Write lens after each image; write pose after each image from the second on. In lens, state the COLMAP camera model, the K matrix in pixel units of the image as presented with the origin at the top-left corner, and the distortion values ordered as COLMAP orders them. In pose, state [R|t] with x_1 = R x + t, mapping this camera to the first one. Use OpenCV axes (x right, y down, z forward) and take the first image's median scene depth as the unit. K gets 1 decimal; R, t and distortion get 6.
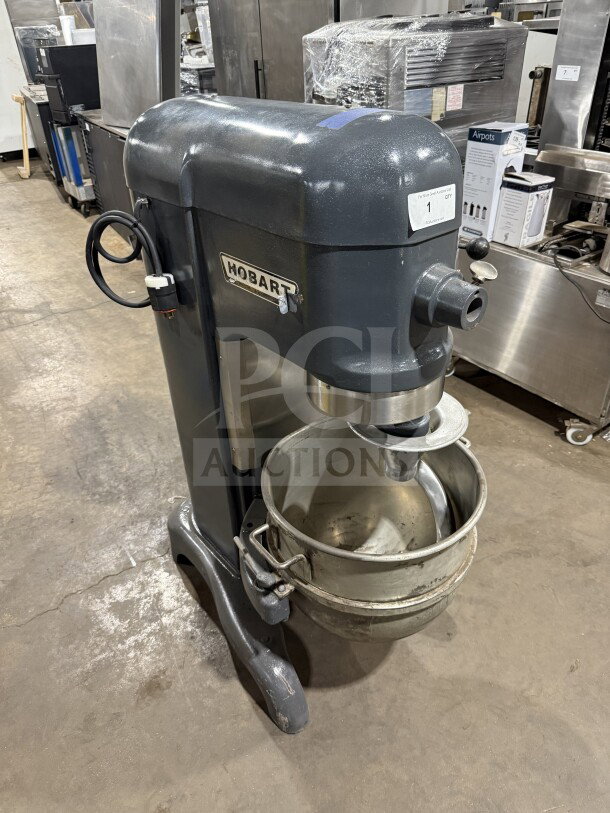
lens RADIAL K [[595.0, 0, 306.3], [0, 595.0, 415.9], [0, 0, 1]] dist [0.002040, -0.011633]
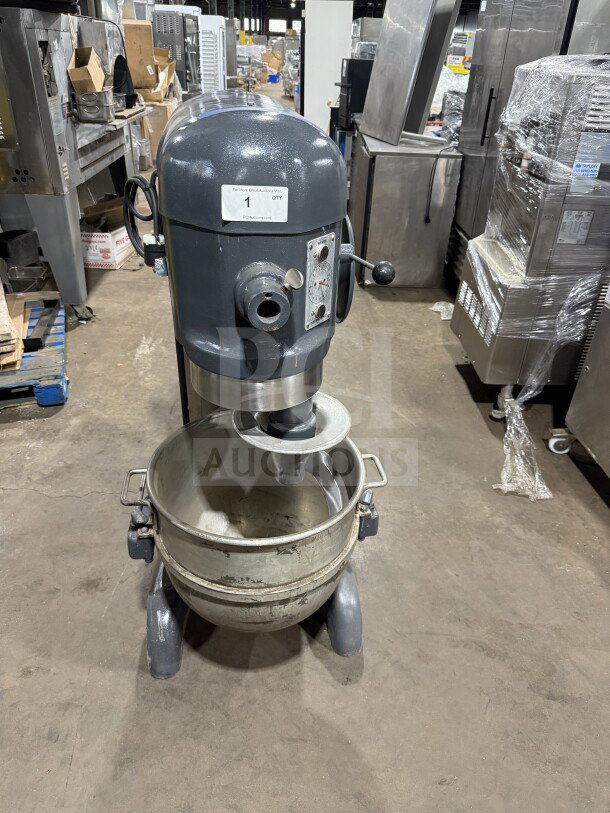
lens RADIAL K [[598.0, 0, 303.9], [0, 598.0, 411.7], [0, 0, 1]] dist [-0.002785, -0.001725]
pose [[0.852472, 0.331648, -0.404106, 0.463452], [-0.348027, 0.936842, 0.034691, -0.042450], [0.390089, 0.111066, 0.914054, 0.065957]]
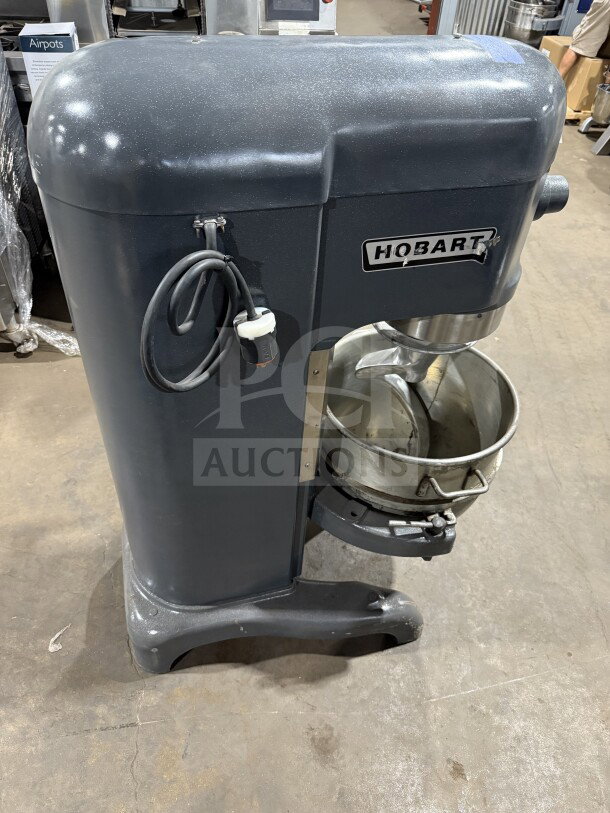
lens RADIAL K [[586.0, 0, 305.0], [0, 586.0, 406.5], [0, 0, 1]] dist [0.000488, -0.048467]
pose [[0.405517, -0.582861, 0.704151, -0.604181], [0.455815, 0.796664, 0.396937, -0.312987], [-0.792331, 0.159998, 0.588738, 0.446391]]
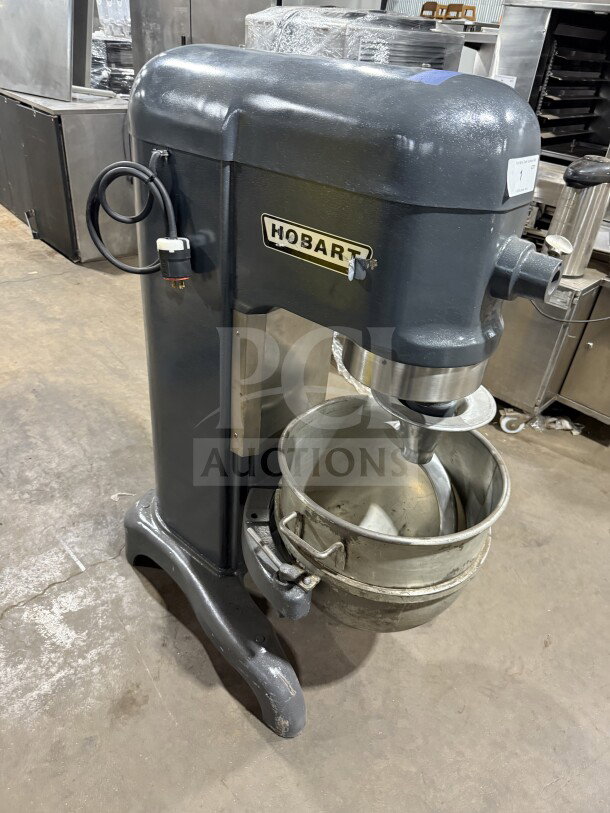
lens RADIAL K [[594.3, 0, 305.0], [0, 594.3, 406.5], [0, 0, 1]] dist [-0.004526, -0.003939]
pose [[0.977387, 0.001199, 0.211453, -0.192162], [0.001923, 0.999892, -0.014560, 0.024365], [-0.211447, 0.014638, 0.977280, 0.069998]]
